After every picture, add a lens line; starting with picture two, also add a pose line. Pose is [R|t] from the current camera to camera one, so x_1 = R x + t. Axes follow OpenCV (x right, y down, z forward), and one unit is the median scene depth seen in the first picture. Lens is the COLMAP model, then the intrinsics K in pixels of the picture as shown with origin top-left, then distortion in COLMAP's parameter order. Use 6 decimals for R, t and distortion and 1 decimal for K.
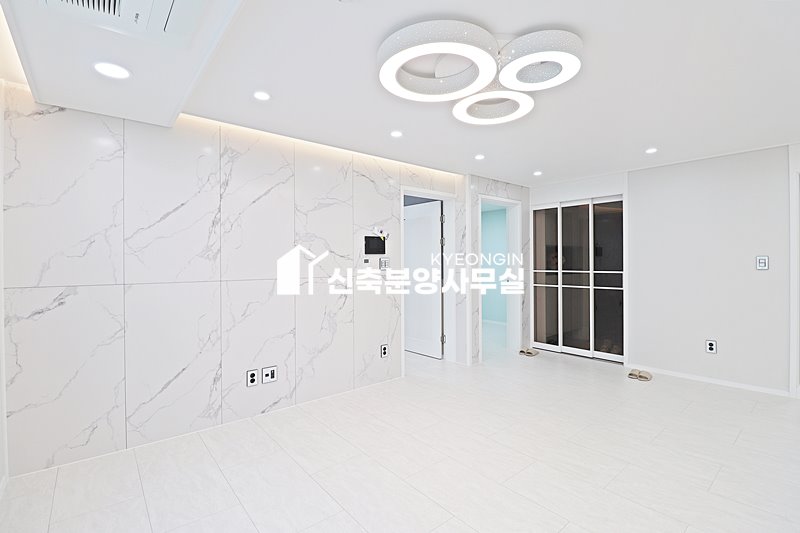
lens RADIAL K [[370.6, 0, 395.5], [0, 370.6, 260.0], [0, 0, 1]] dist [-0.009030, -0.005324]
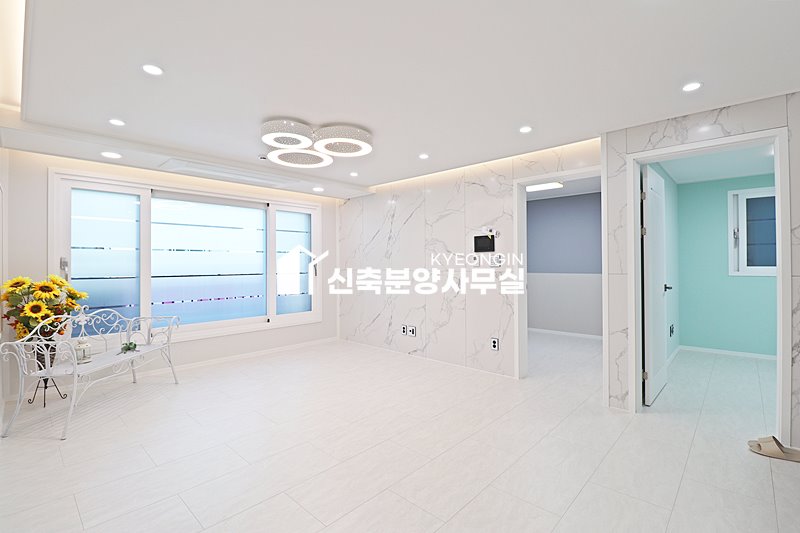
lens RADIAL K [[370.6, 0, 396.9], [0, 370.6, 263.3], [0, 0, 1]] dist [-0.009030, -0.005324]
pose [[0.113494, -0.001534, -0.993538, 1.041403], [0.001012, 0.999998, -0.001428, 0.019836], [0.993538, -0.000843, 0.113495, 0.647757]]
